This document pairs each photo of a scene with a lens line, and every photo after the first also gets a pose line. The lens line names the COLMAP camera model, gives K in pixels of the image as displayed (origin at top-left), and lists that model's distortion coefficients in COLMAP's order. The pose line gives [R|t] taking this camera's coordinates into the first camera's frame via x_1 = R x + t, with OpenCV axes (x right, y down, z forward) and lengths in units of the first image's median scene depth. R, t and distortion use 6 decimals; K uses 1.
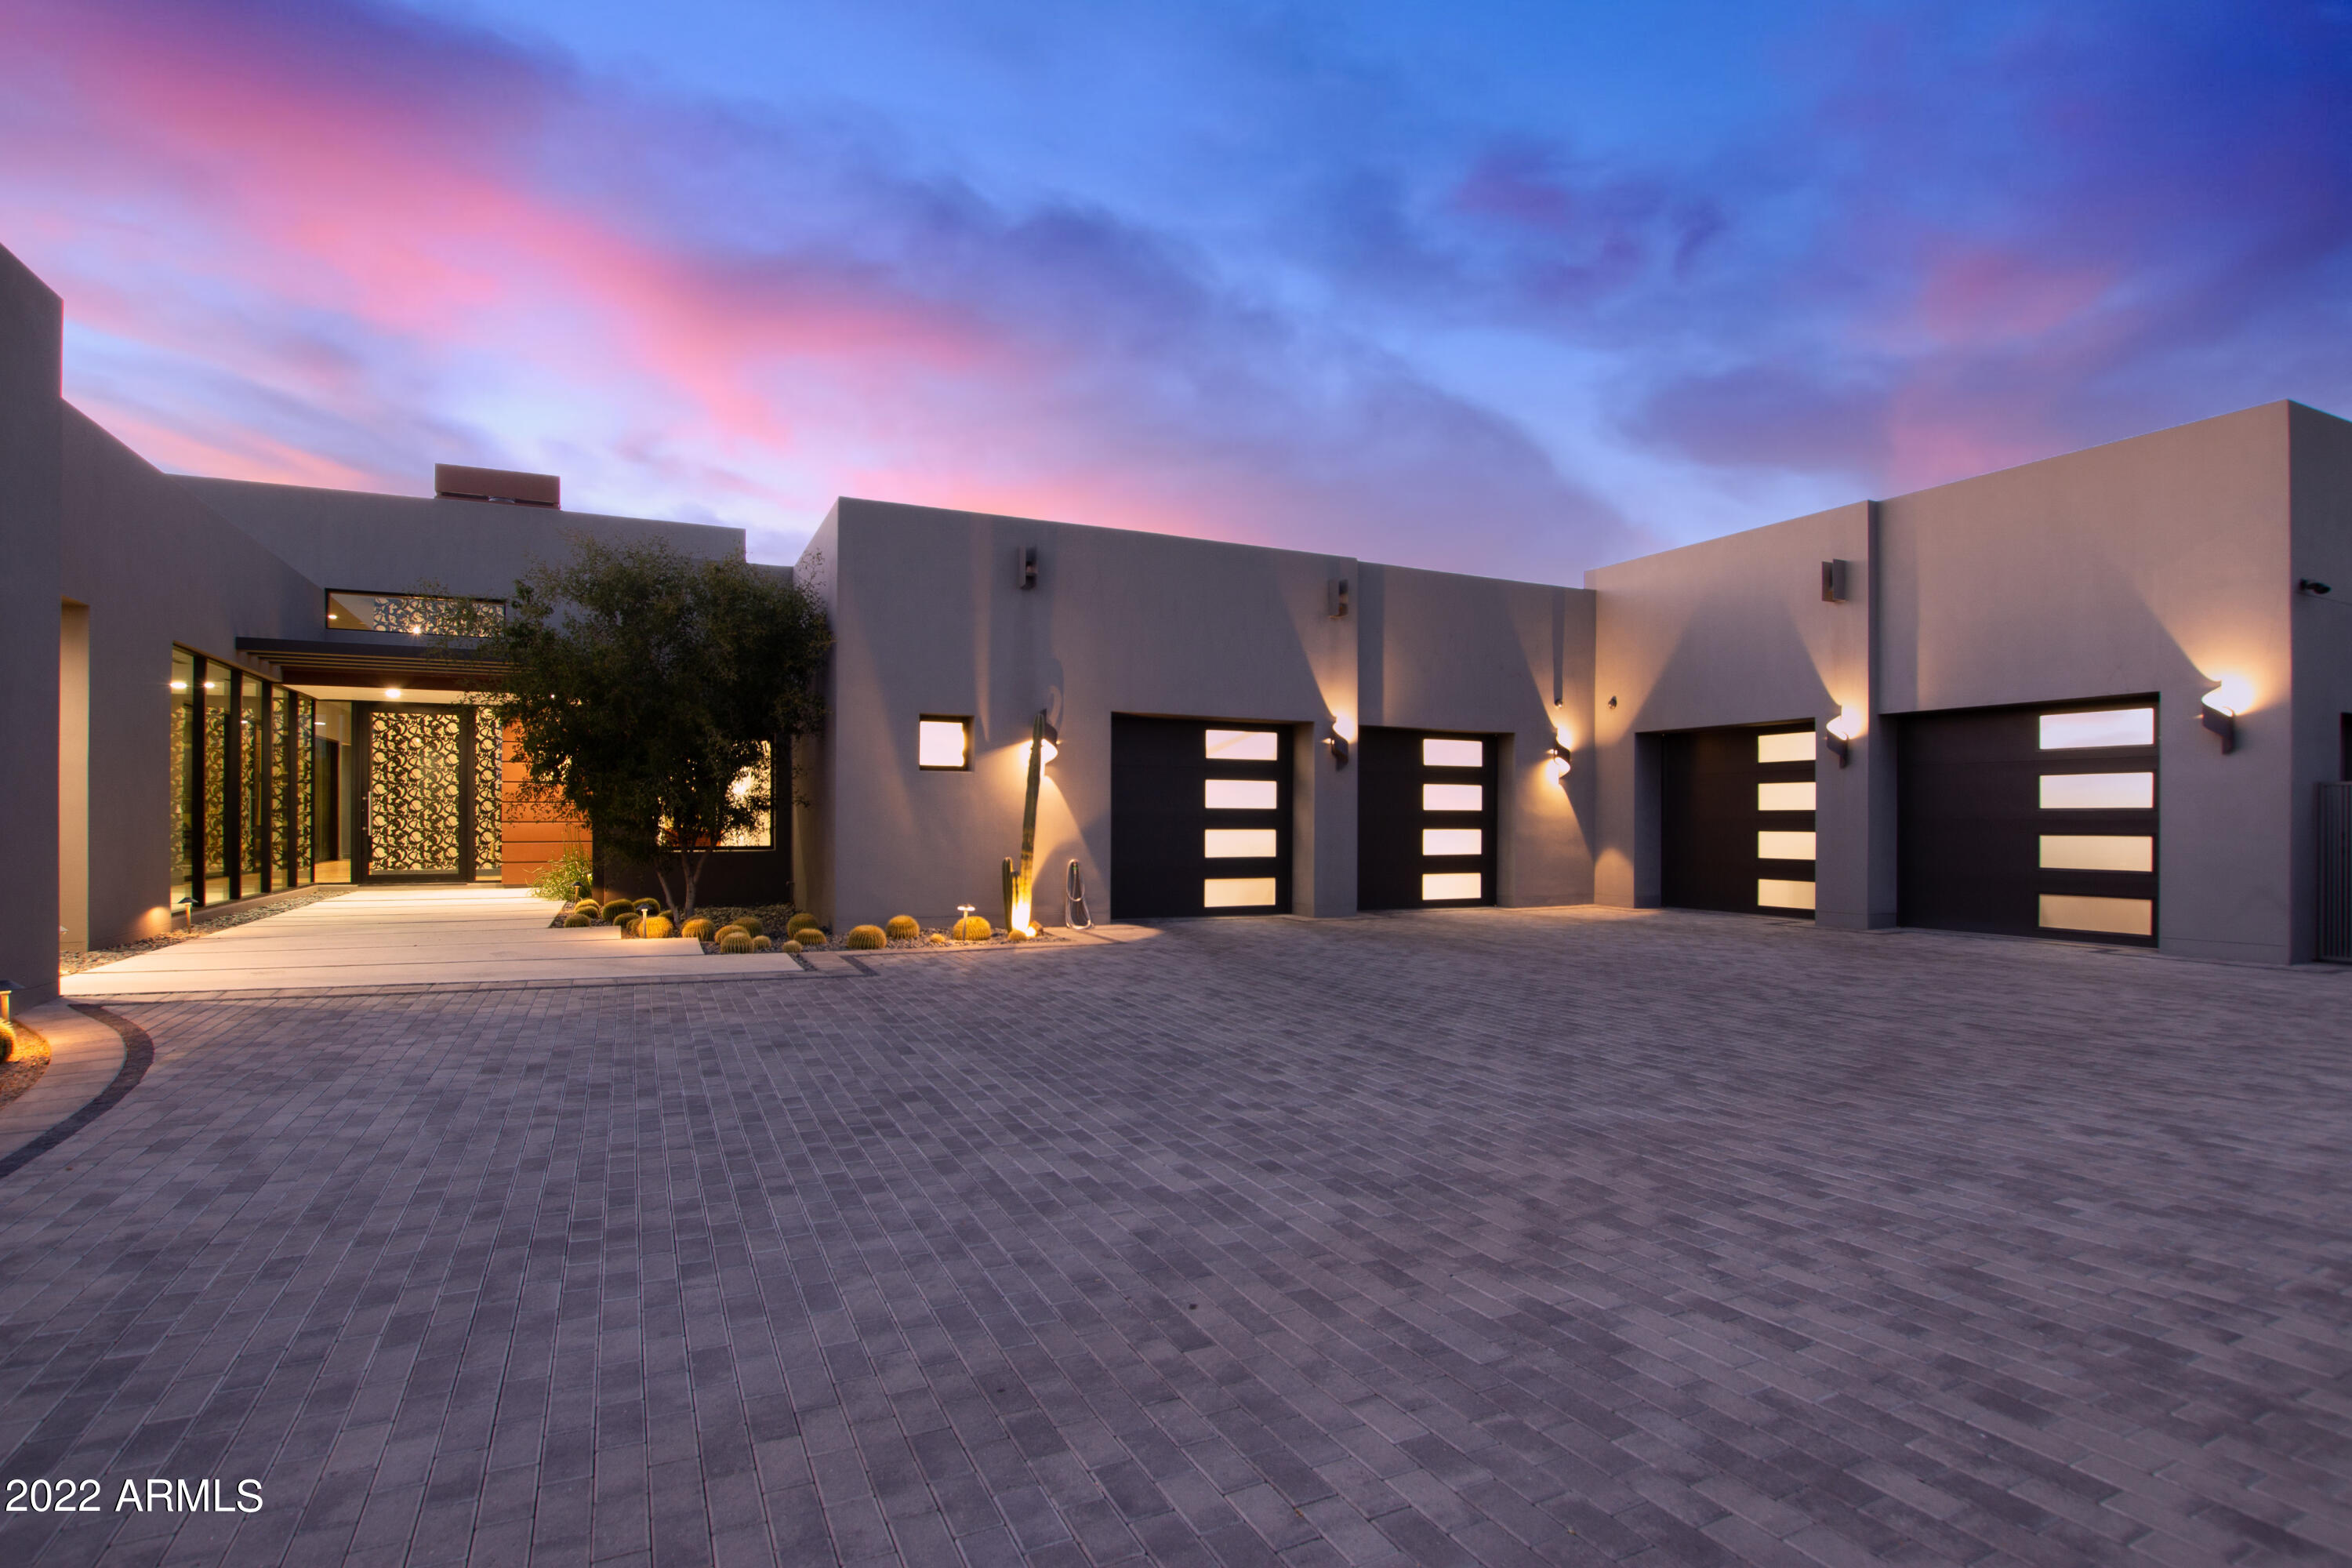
lens RADIAL K [[1126.9, 0, 1176.0], [0, 1126.9, 784.0], [0, 0, 1]] dist [0.000152, -0.000006]
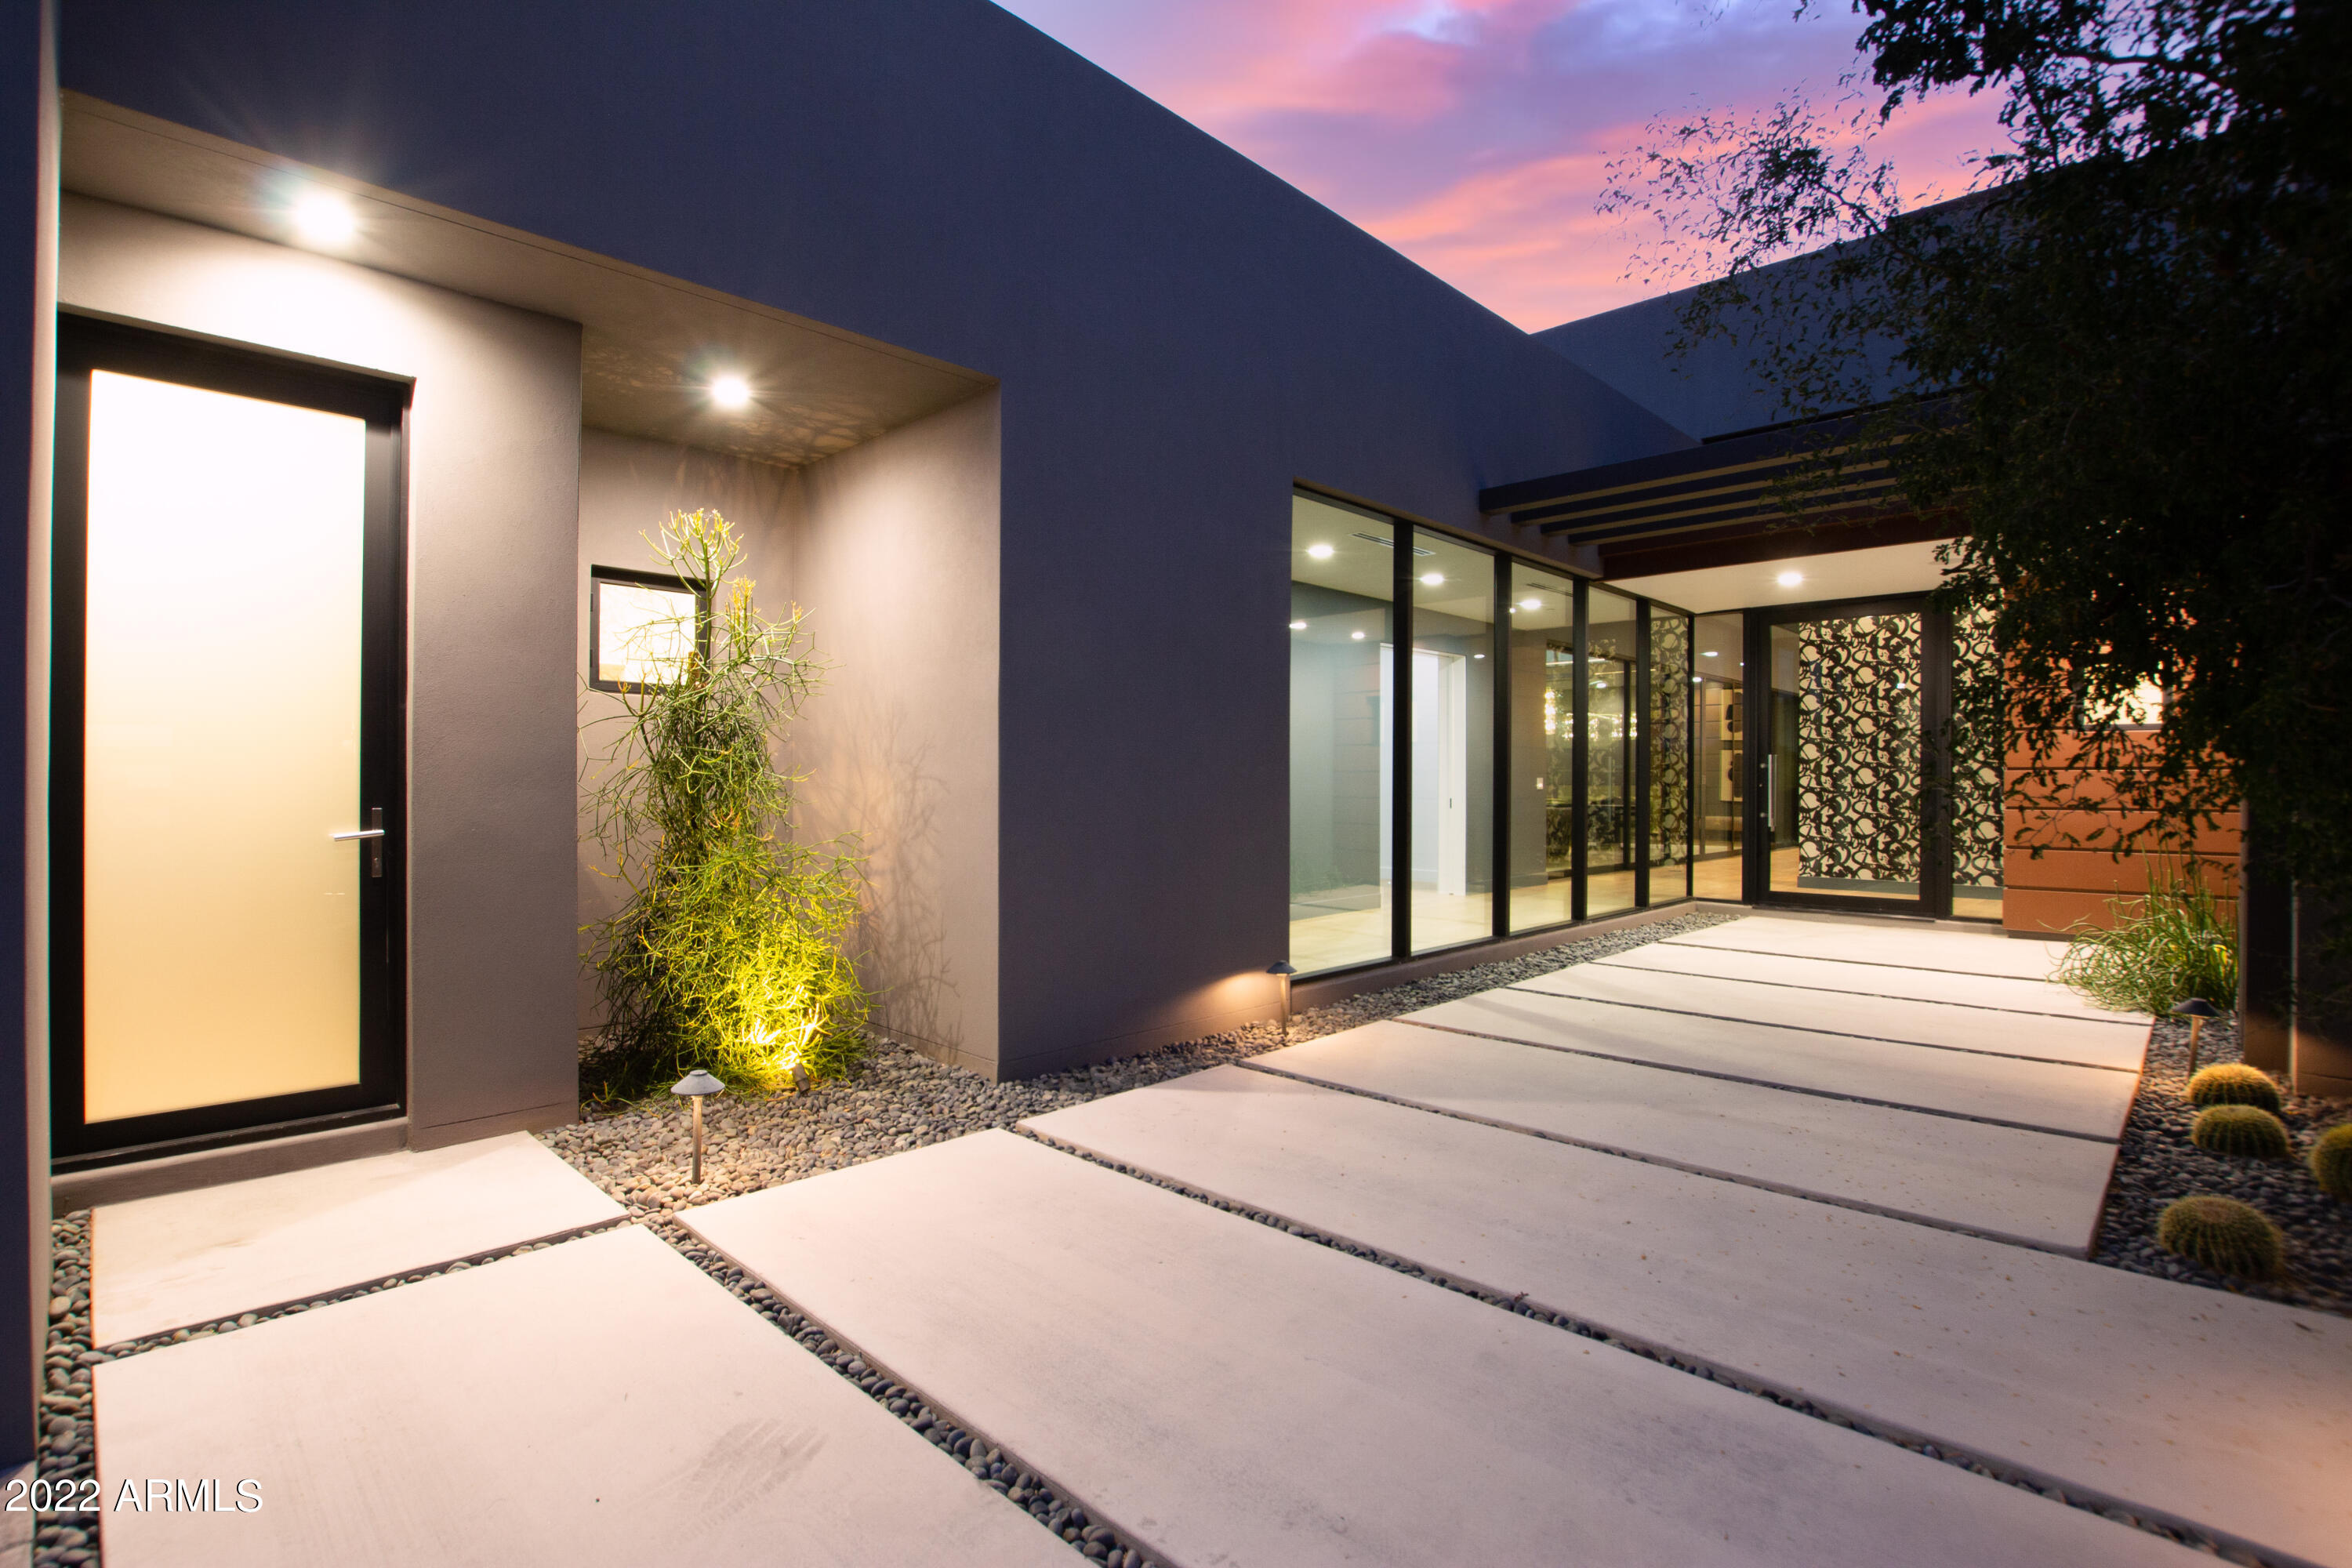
lens RADIAL K [[1110.2, 0, 1176.0], [0, 1110.2, 784.0], [0, 0, 1]] dist [-0.000582, -0.000101]
pose [[0.343089, -0.002693, -0.939299, -0.273478], [0.030421, 0.999503, 0.008246, 0.008997], [0.938810, -0.031403, 0.343000, 0.512180]]
